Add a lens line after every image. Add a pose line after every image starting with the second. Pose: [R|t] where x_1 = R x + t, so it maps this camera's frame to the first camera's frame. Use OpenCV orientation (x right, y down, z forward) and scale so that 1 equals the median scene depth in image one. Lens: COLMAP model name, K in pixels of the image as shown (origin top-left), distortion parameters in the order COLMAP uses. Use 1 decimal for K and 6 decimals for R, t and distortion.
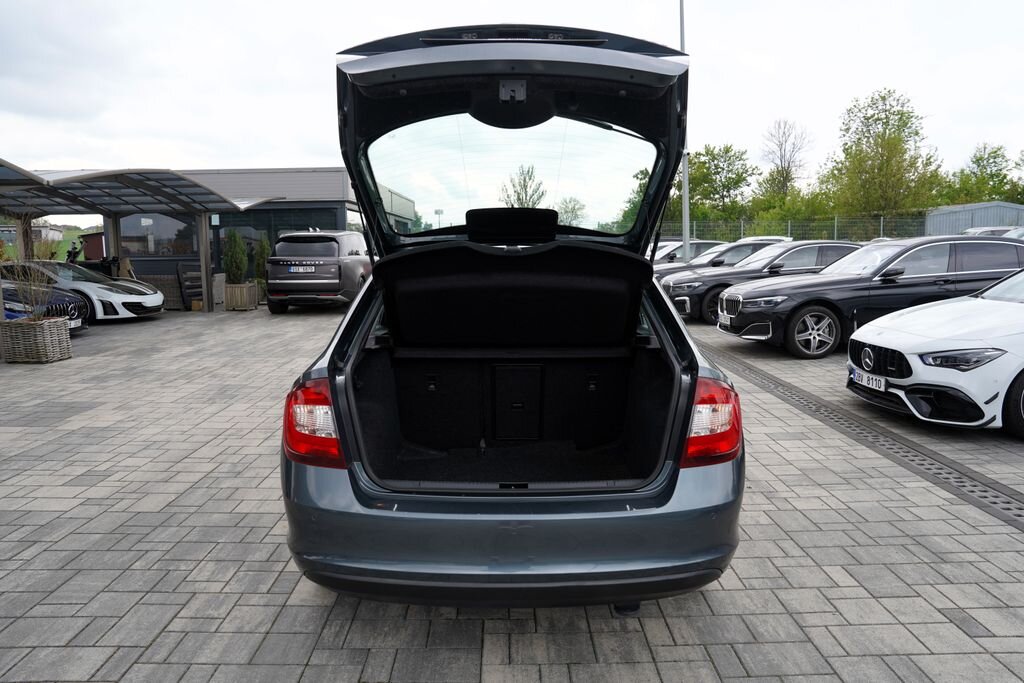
lens RADIAL K [[703.9, 0, 516.5], [0, 703.9, 333.3], [0, 0, 1]] dist [-0.110867, 0.085937]
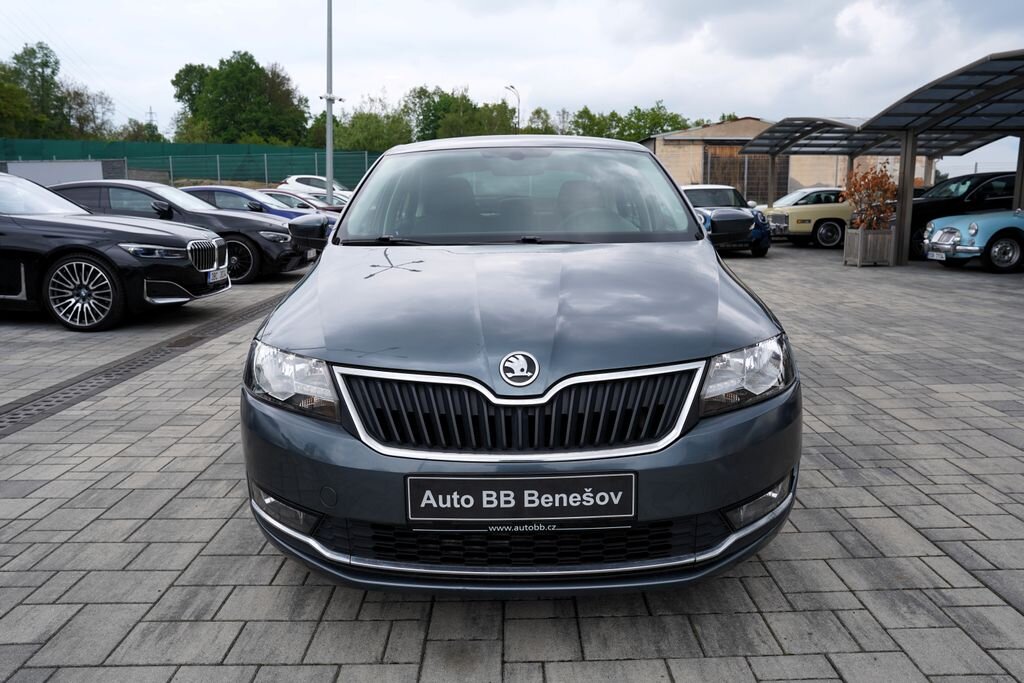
lens RADIAL K [[756.0, 0, 512.0], [0, 756.0, 341.5], [0, 0, 1]] dist [-0.097071, 0.099439]
pose [[-0.999788, 0.010854, 0.017487, -0.007417], [0.015592, 0.954039, 0.299278, -0.074566], [-0.013435, 0.299487, -0.954006, 0.905881]]
